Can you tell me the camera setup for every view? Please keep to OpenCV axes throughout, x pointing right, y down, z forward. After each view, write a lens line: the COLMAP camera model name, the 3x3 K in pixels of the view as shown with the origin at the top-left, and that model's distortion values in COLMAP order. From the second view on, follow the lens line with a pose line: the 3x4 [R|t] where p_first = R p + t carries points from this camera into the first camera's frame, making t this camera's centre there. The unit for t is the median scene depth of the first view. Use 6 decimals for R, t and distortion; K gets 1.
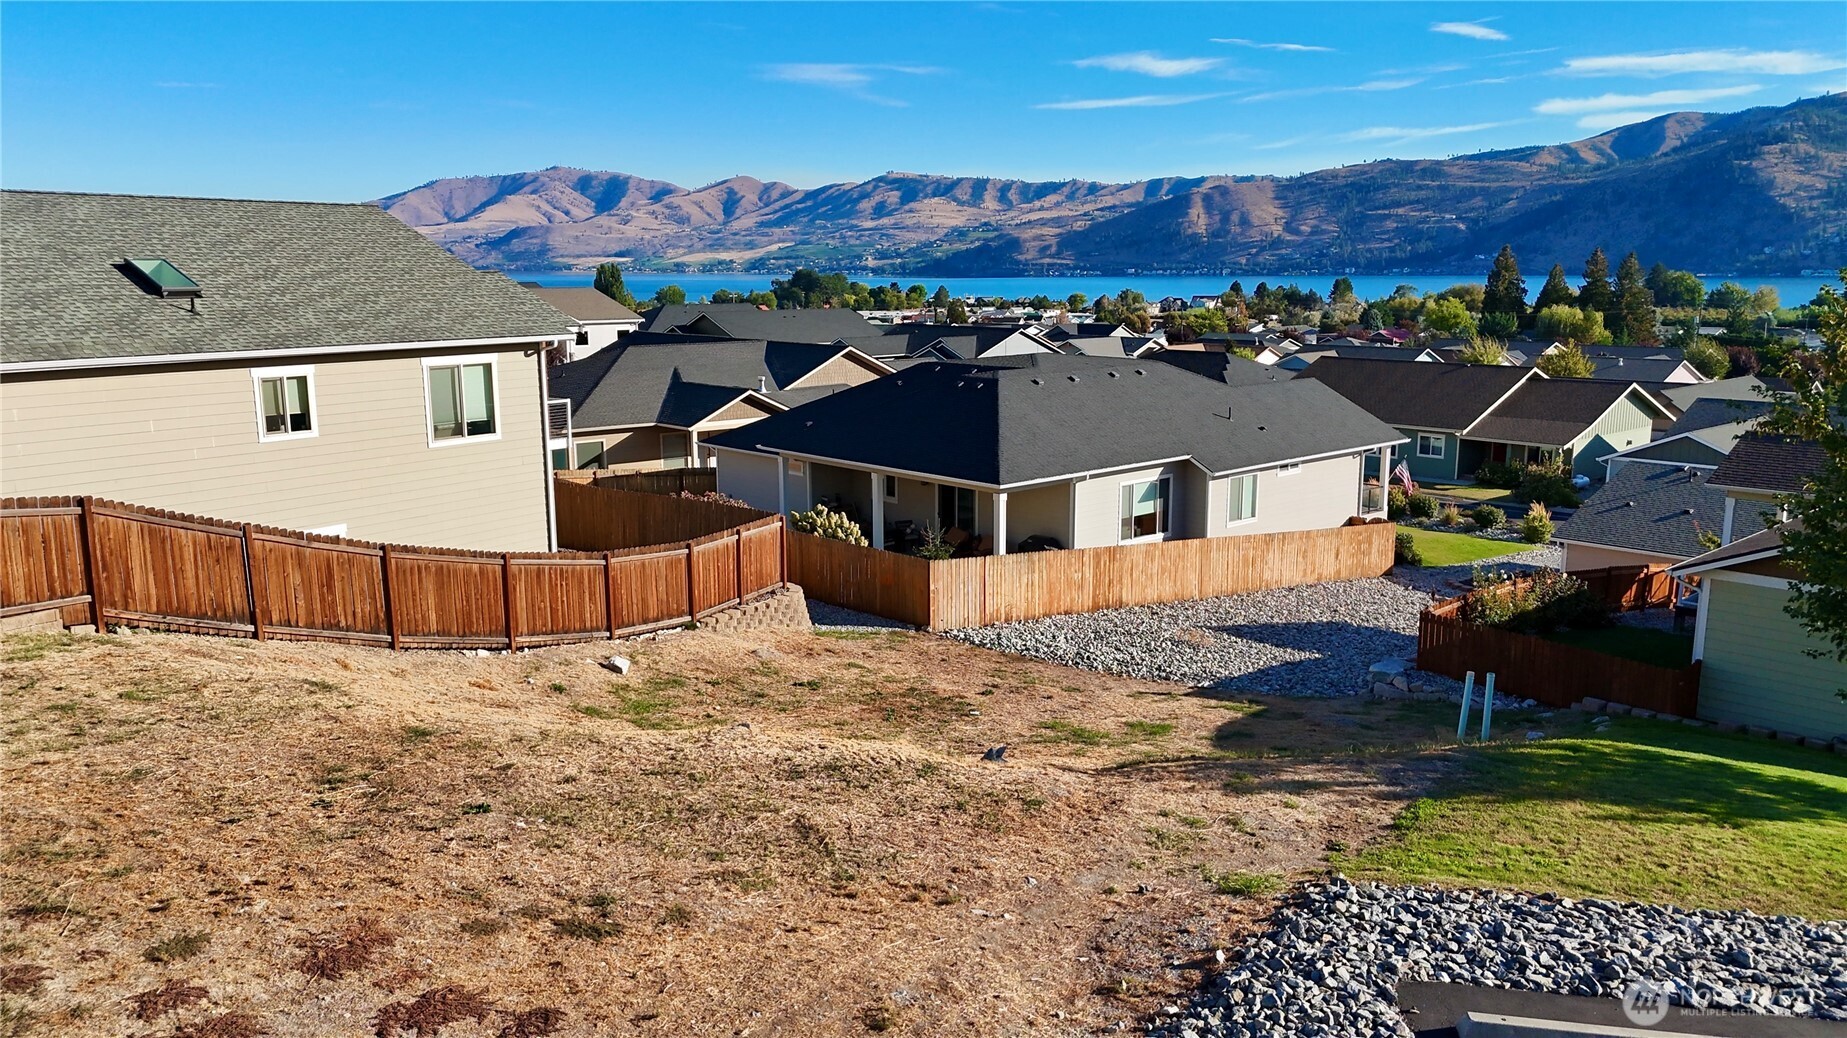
lens RADIAL K [[1357.5, 0, 920.6], [0, 1357.5, 523.6], [0, 0, 1]] dist [0.077538, -0.072825]
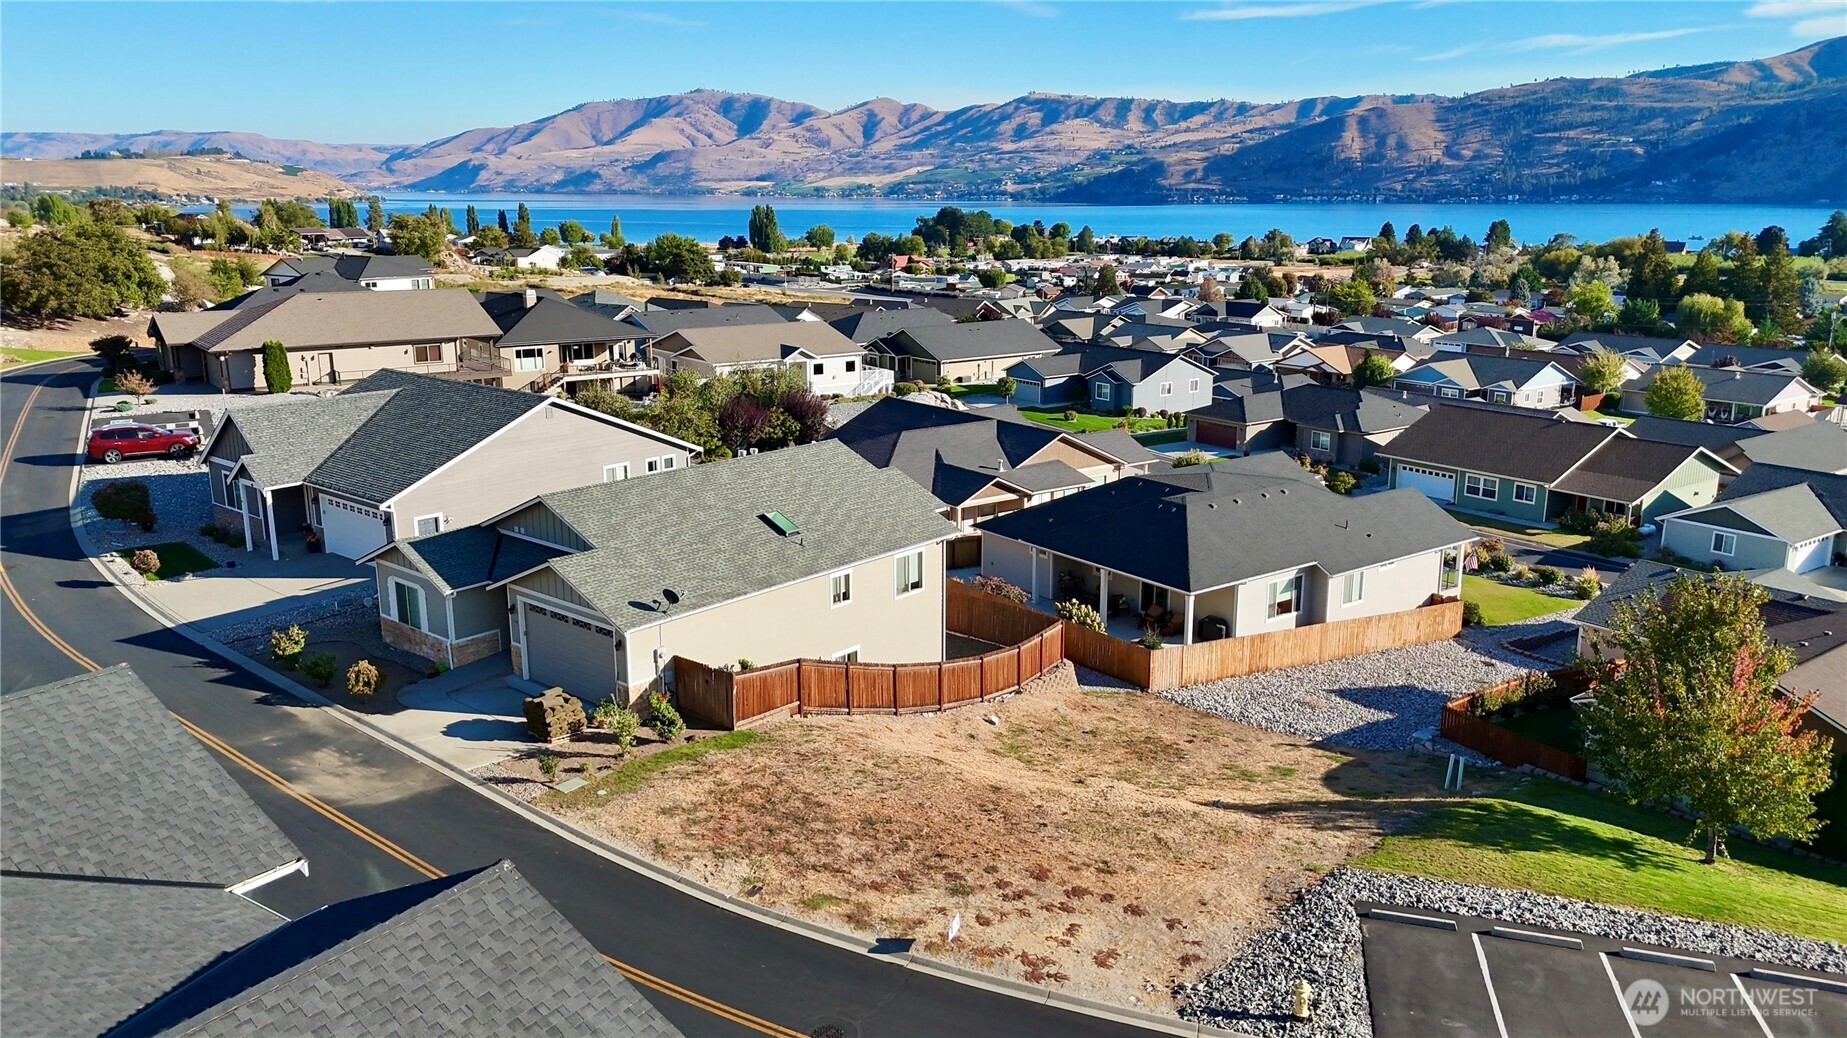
lens RADIAL K [[1357.5, 0, 920.6], [0, 1357.5, 523.6], [0, 0, 1]] dist [0.077538, -0.072825]
pose [[0.995140, 0.026313, -0.094894, -0.074575], [-0.021095, 0.998232, 0.055577, -0.133047], [0.096189, -0.053305, 0.993935, -0.423247]]
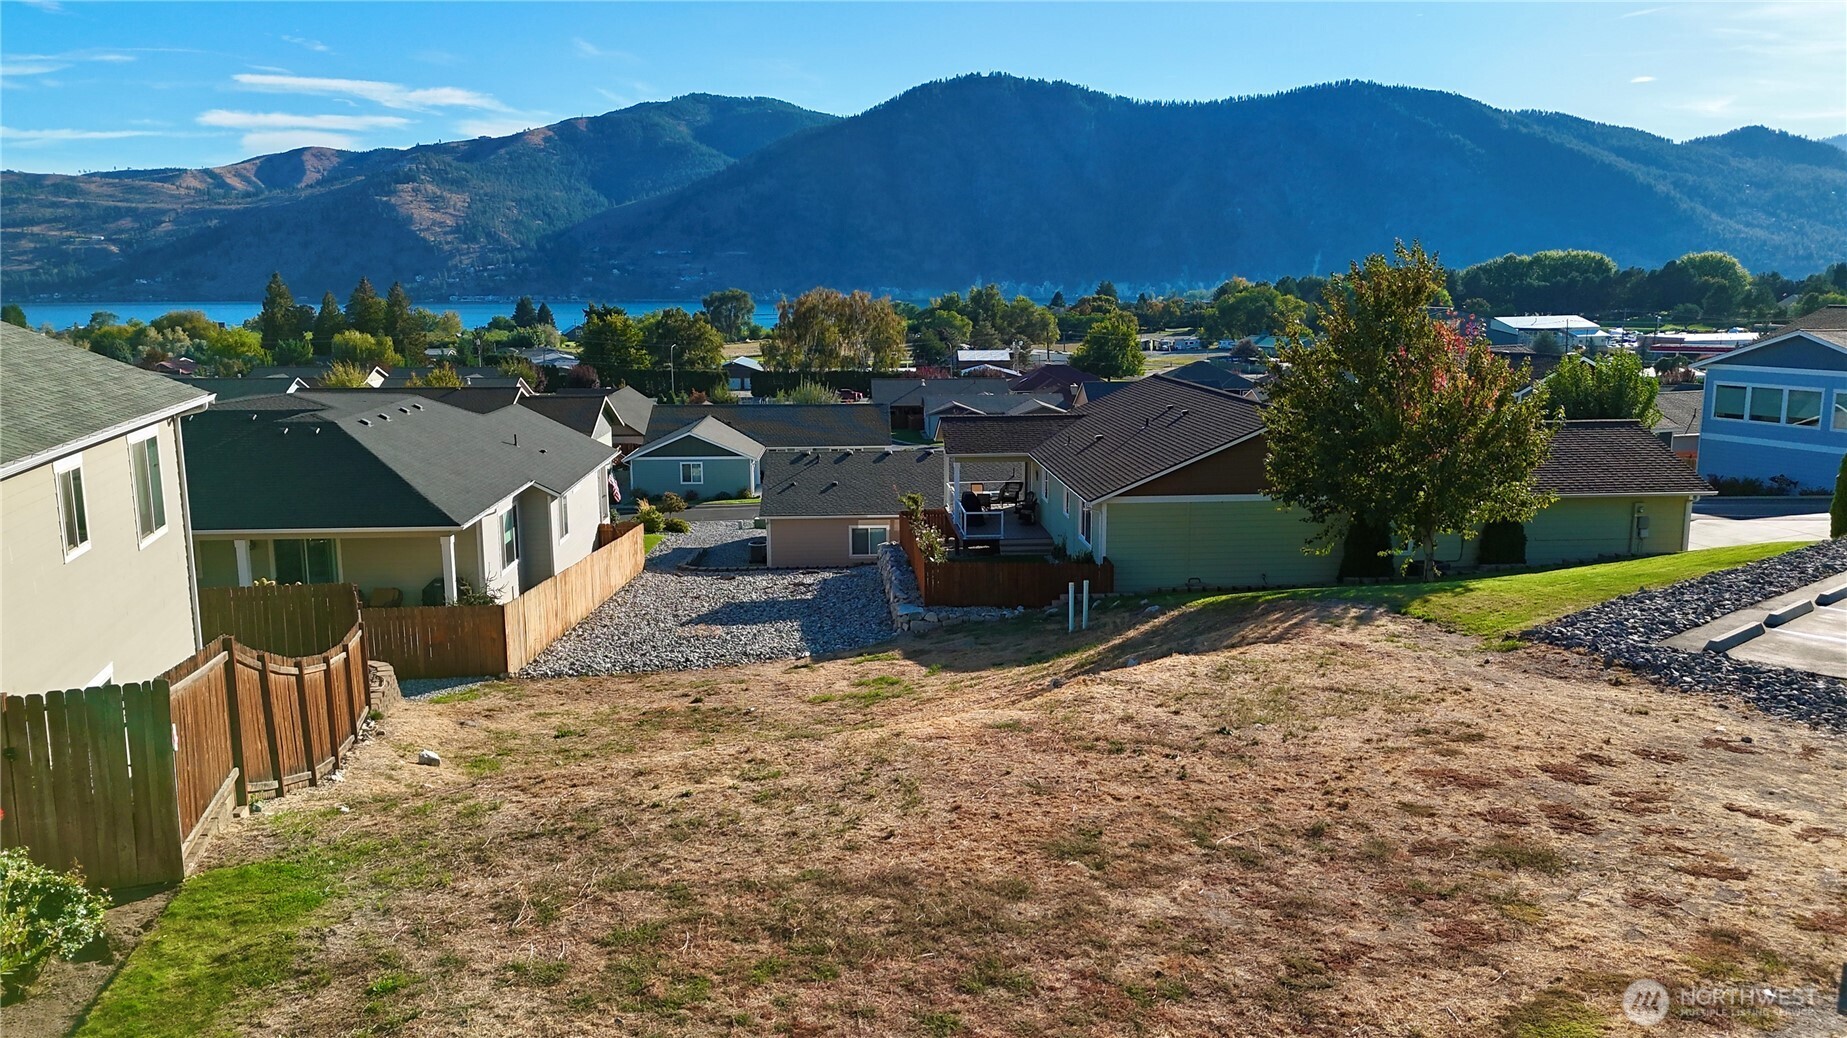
lens RADIAL K [[1357.5, 0, 920.6], [0, 1357.5, 523.6], [0, 0, 1]] dist [0.077538, -0.072825]
pose [[0.627650, -0.135463, 0.766619, -0.338340], [0.149364, 0.987404, 0.052188, -0.022567], [-0.764033, 0.081749, 0.639978, 0.085291]]
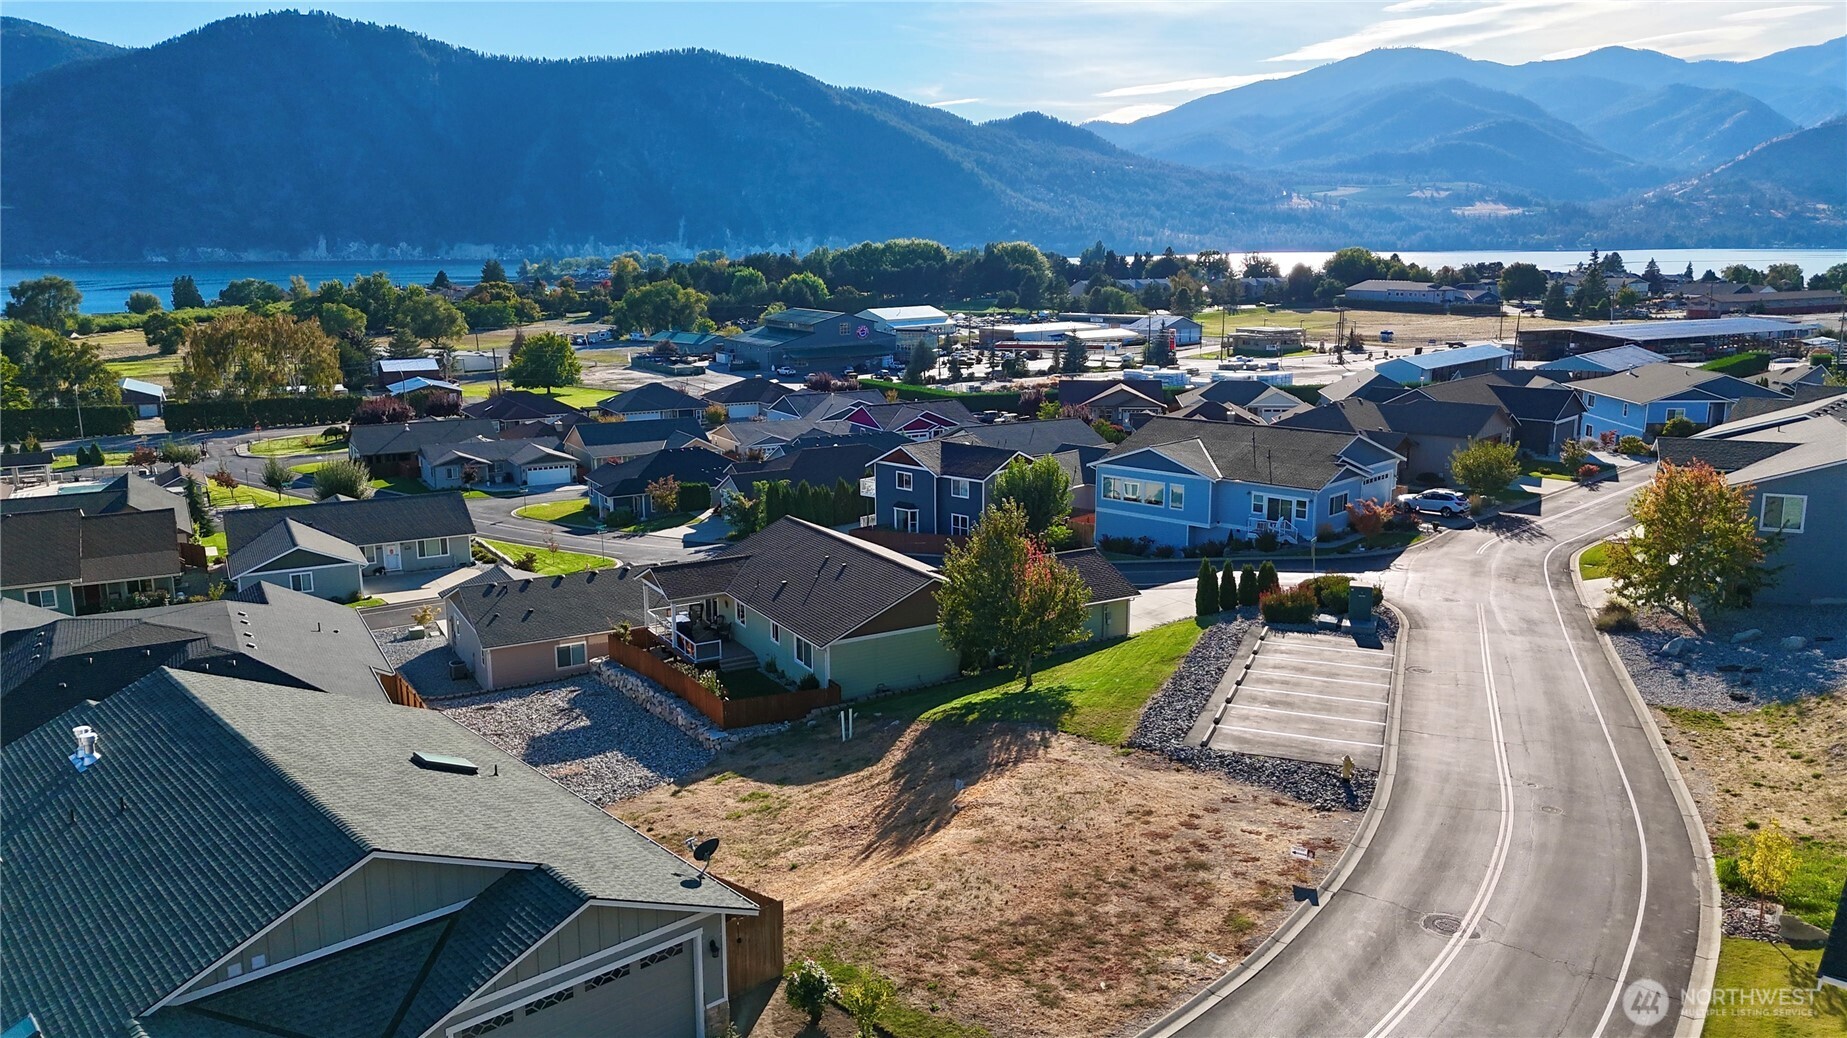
lens RADIAL K [[1357.5, 0, 920.6], [0, 1357.5, 523.6], [0, 0, 1]] dist [0.077538, -0.072825]
pose [[0.226523, -0.197817, 0.953706, -0.753081], [0.187068, 0.969766, 0.156716, -0.237706], [-0.955873, 0.142909, 0.256679, 0.092133]]
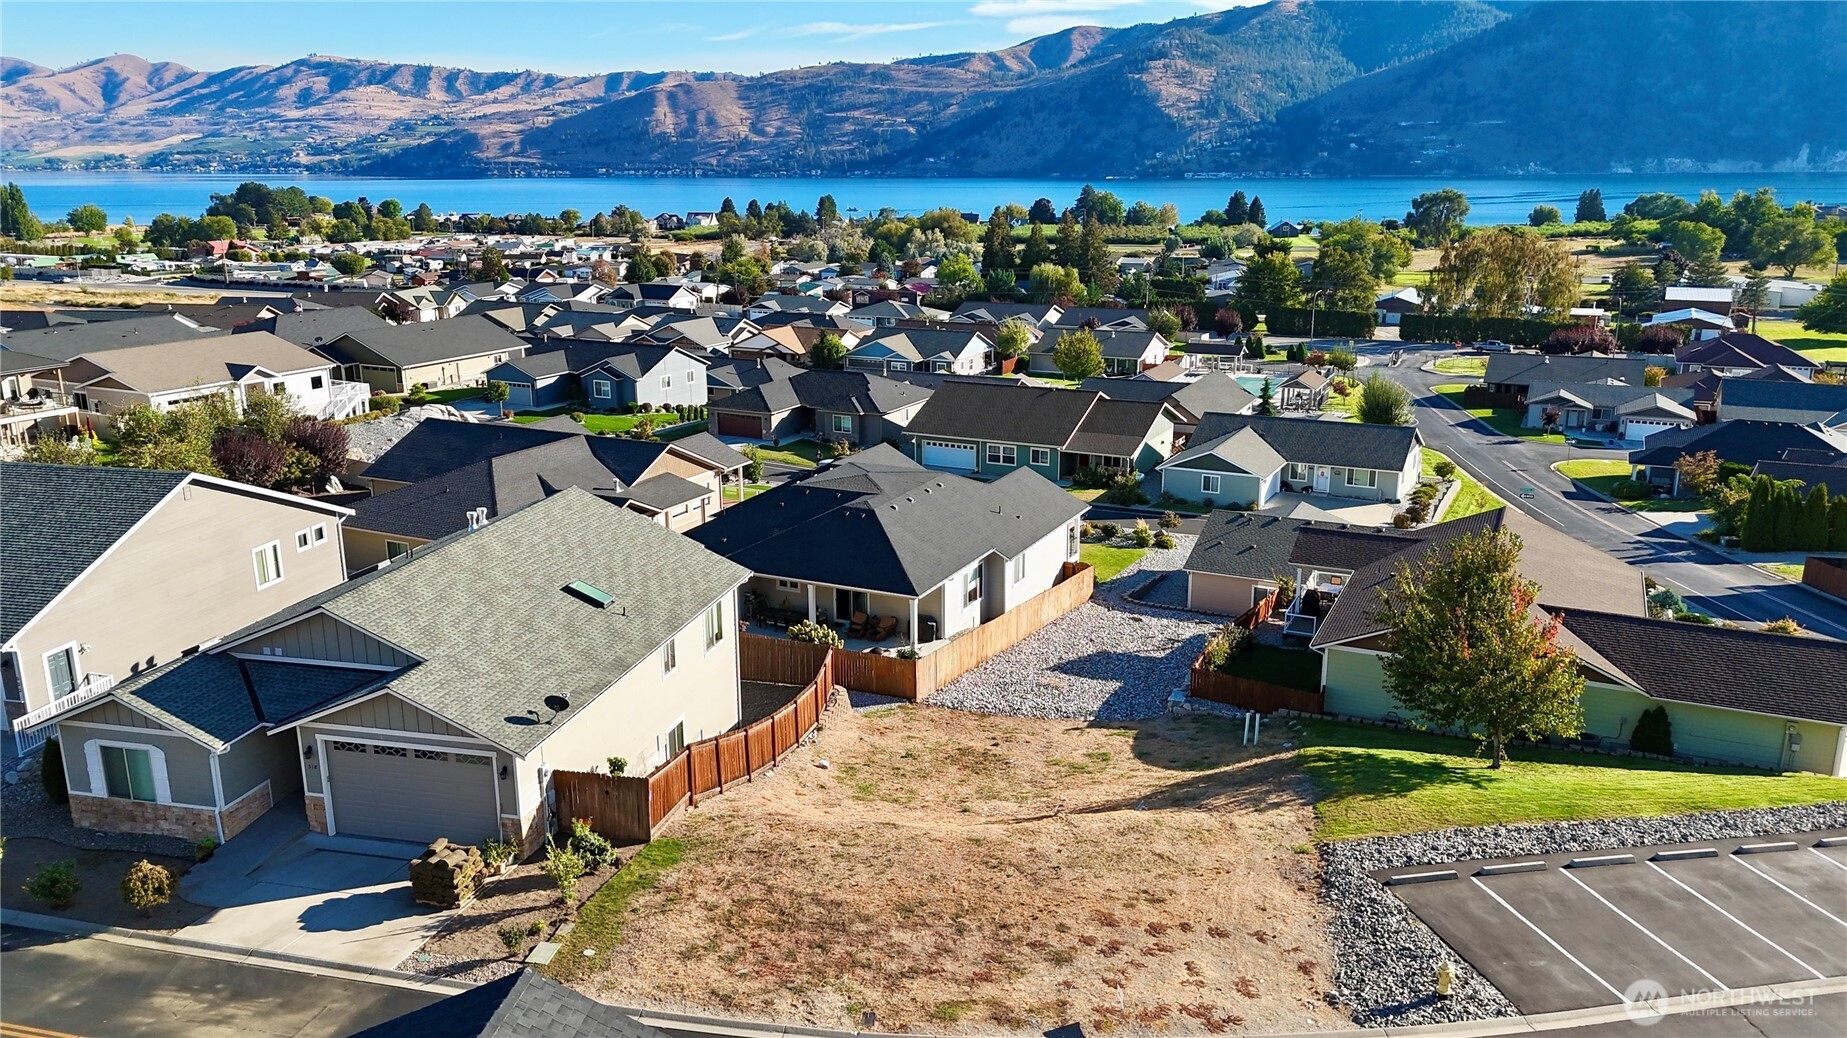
lens RADIAL K [[1357.5, 0, 920.6], [0, 1357.5, 523.6], [0, 0, 1]] dist [0.077538, -0.072825]
pose [[0.929869, -0.096959, 0.354885, -0.350048], [0.071023, 0.993810, 0.085426, -0.176015], [-0.360971, -0.054230, 0.930999, -0.345017]]
